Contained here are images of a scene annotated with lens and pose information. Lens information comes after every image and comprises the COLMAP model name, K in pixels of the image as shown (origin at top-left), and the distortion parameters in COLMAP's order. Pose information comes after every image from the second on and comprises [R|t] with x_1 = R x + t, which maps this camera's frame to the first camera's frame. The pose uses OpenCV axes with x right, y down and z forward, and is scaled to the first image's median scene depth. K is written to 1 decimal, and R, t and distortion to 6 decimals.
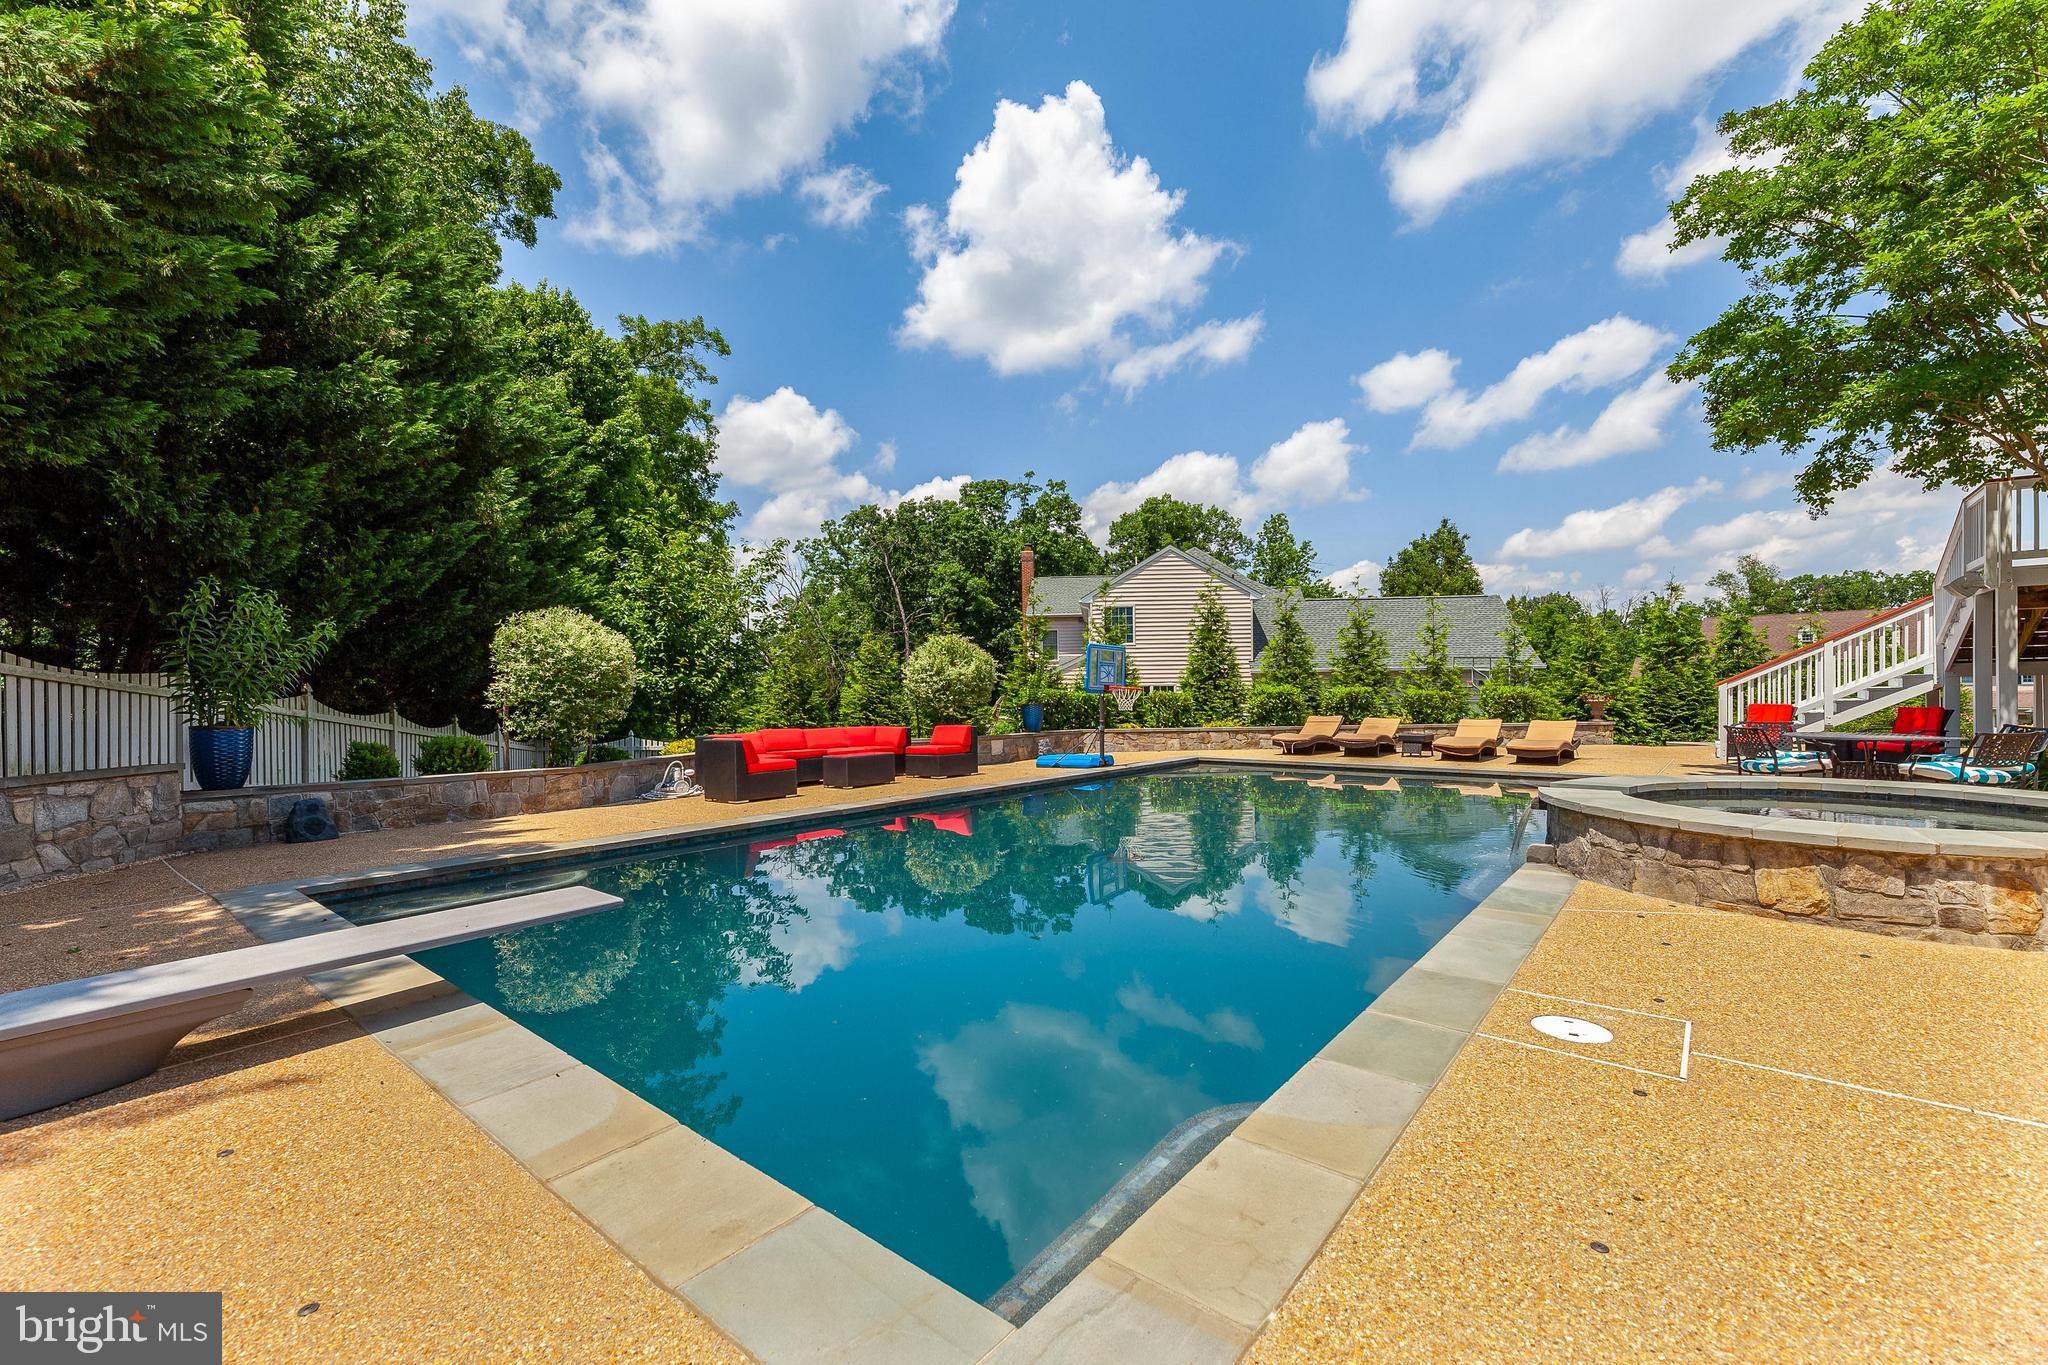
lens RADIAL K [[856.4, 0, 1025.1], [0, 856.4, 692.8], [0, 0, 1]] dist [-0.000009, 0.000034]
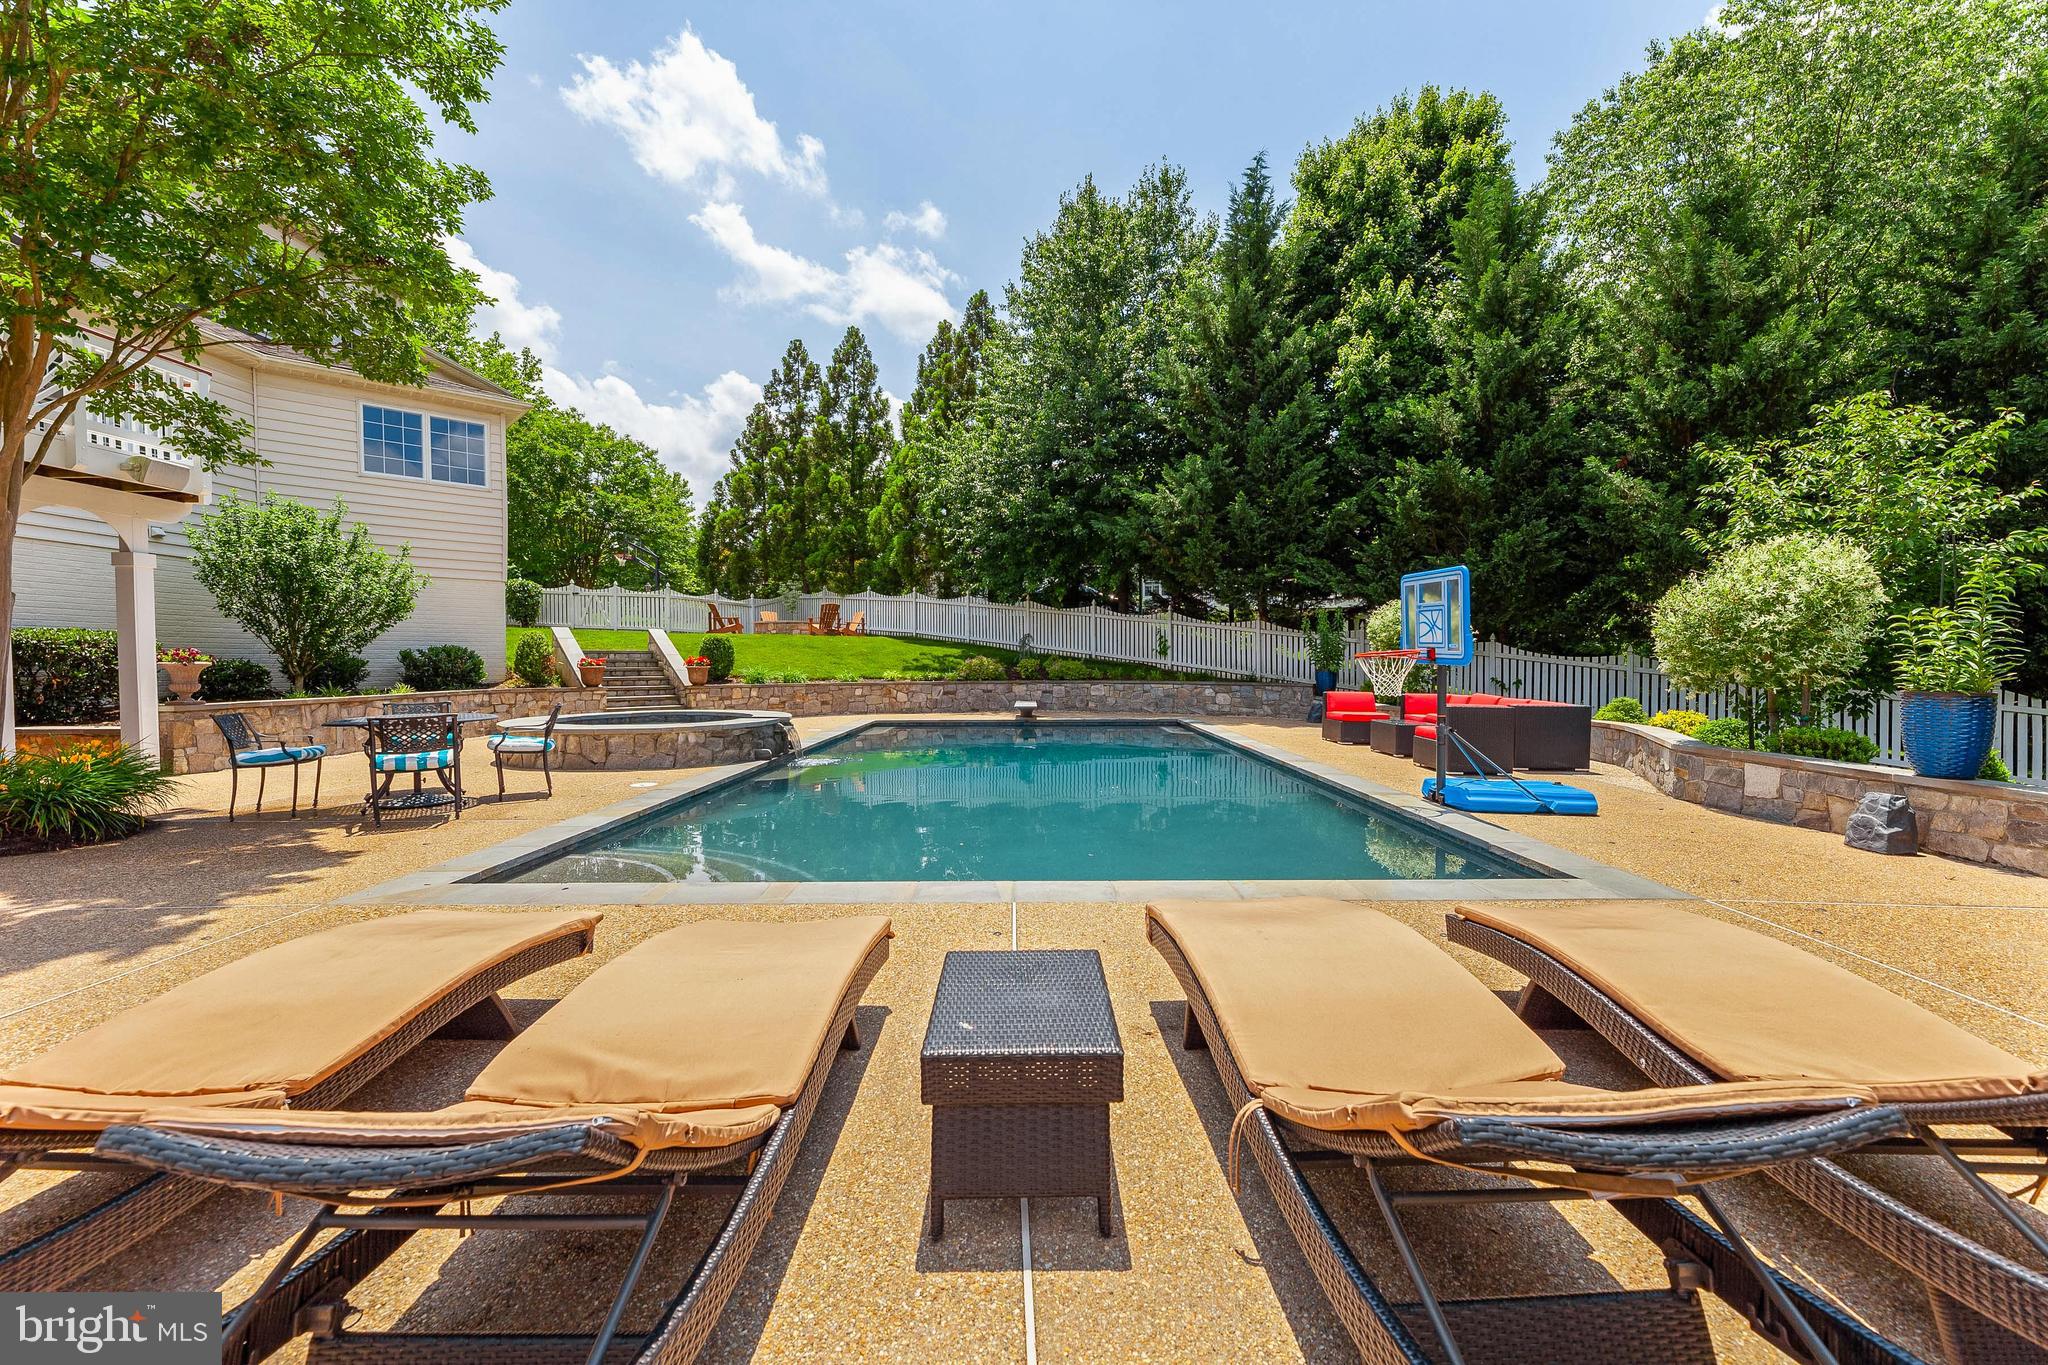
lens RADIAL K [[827.6, 0, 1031.9], [0, 827.6, 680.7], [0, 0, 1]] dist [-0.000373, -0.000008]
pose [[-0.773563, 0.029826, -0.633017, 0.425025], [0.009990, 0.999342, 0.034879, -0.006329], [0.633640, 0.020658, -0.773352, 0.867150]]
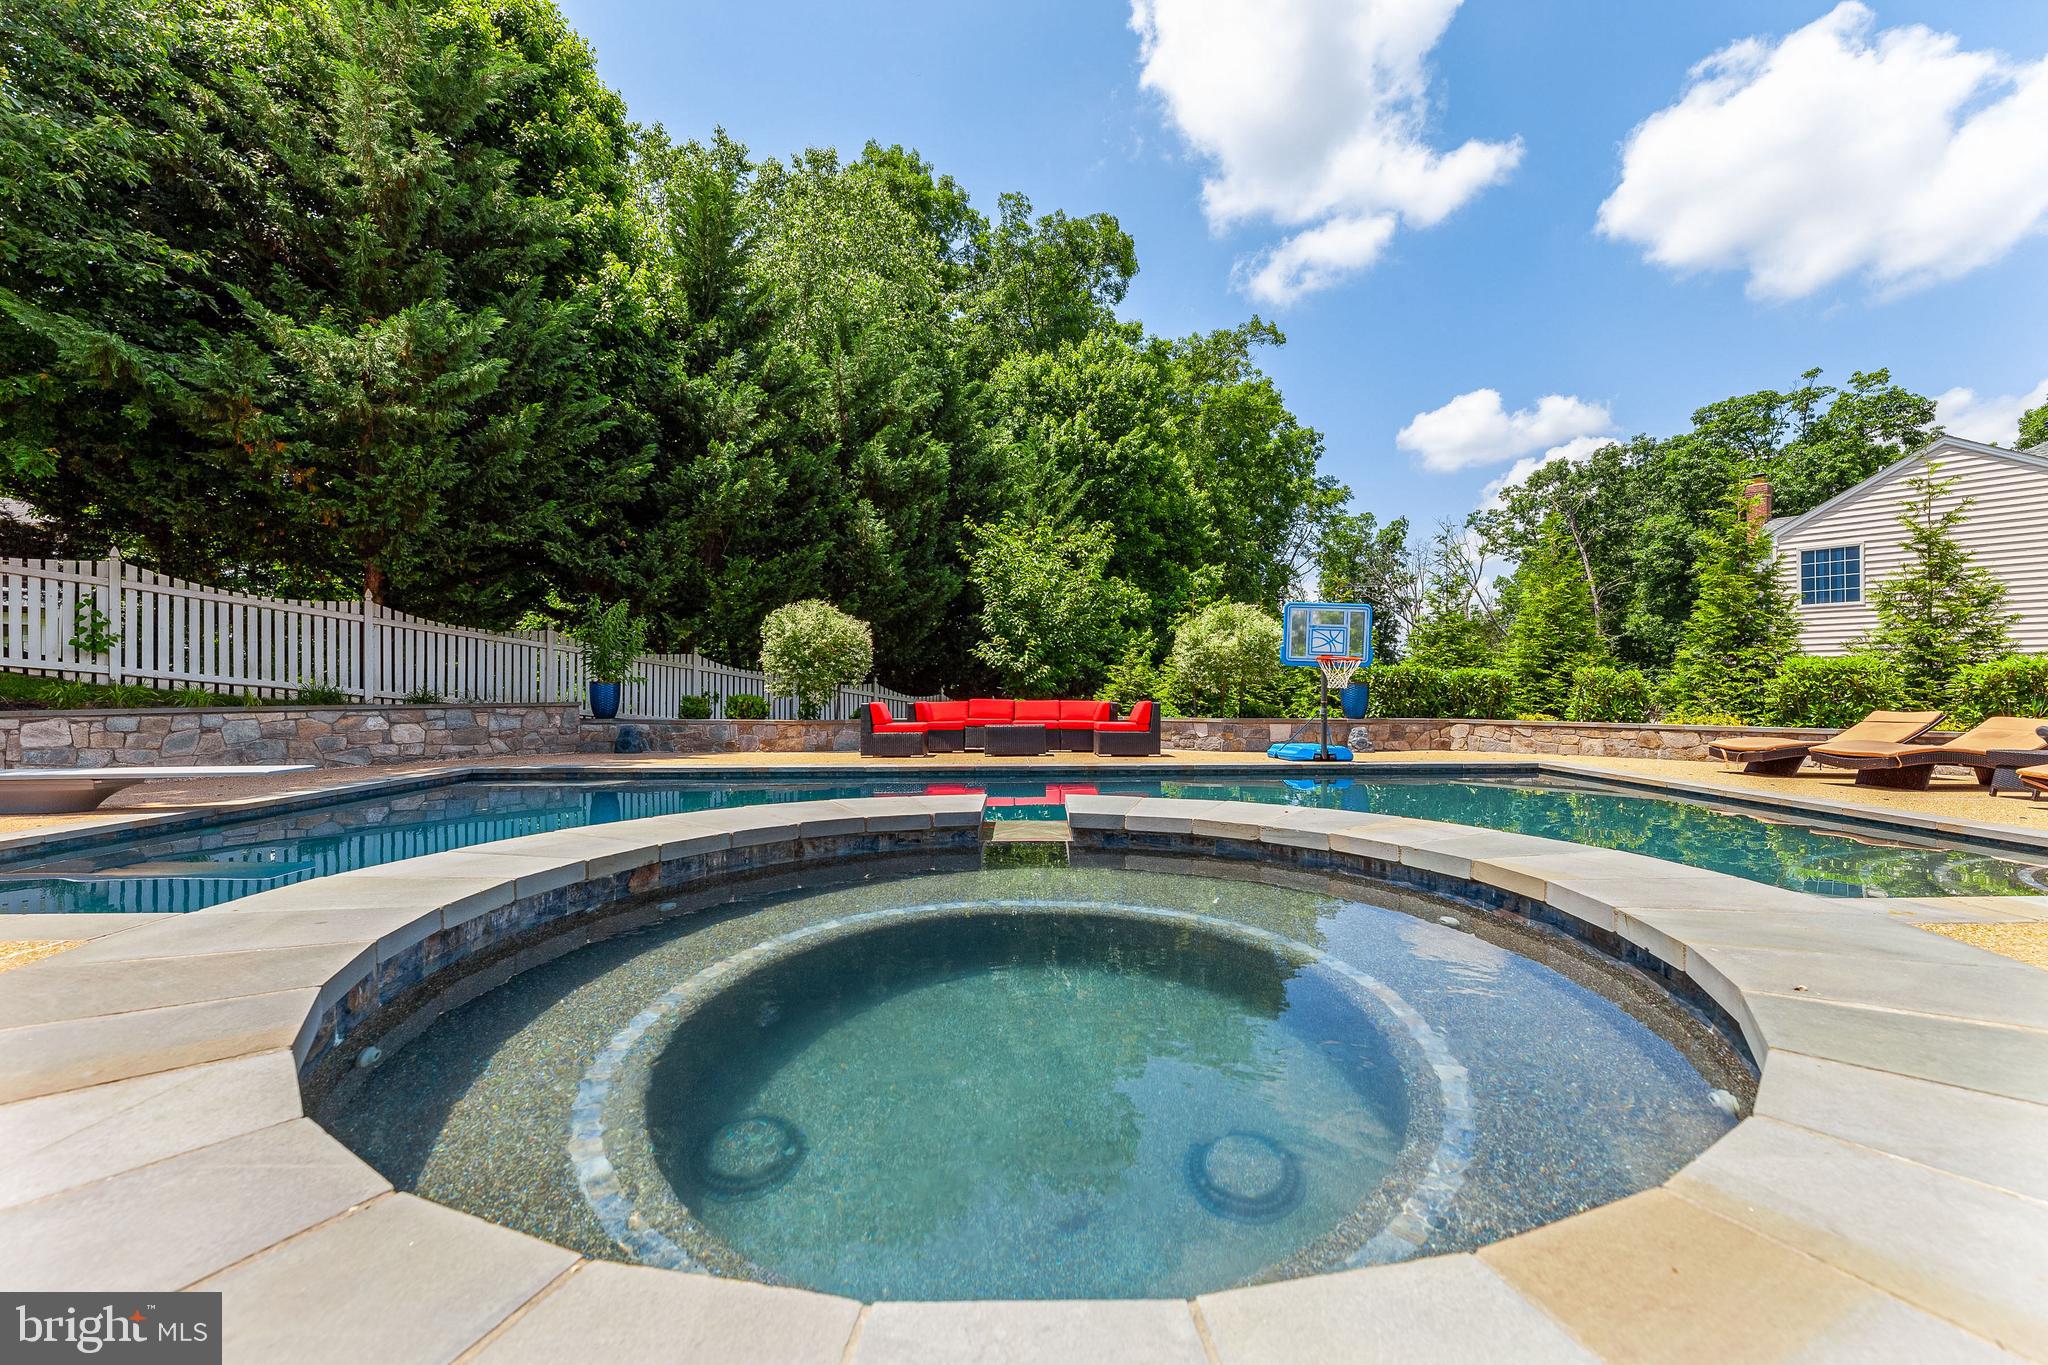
lens RADIAL K [[834.7, 0, 1030.6], [0, 834.7, 680.6], [0, 0, 1]] dist [0.000417, 0.000278]
pose [[0.655035, 0.006331, -0.755572, 0.342214], [-0.009060, 0.999959, 0.000524, 0.010894], [0.755545, 0.006502, 0.655065, 0.214688]]
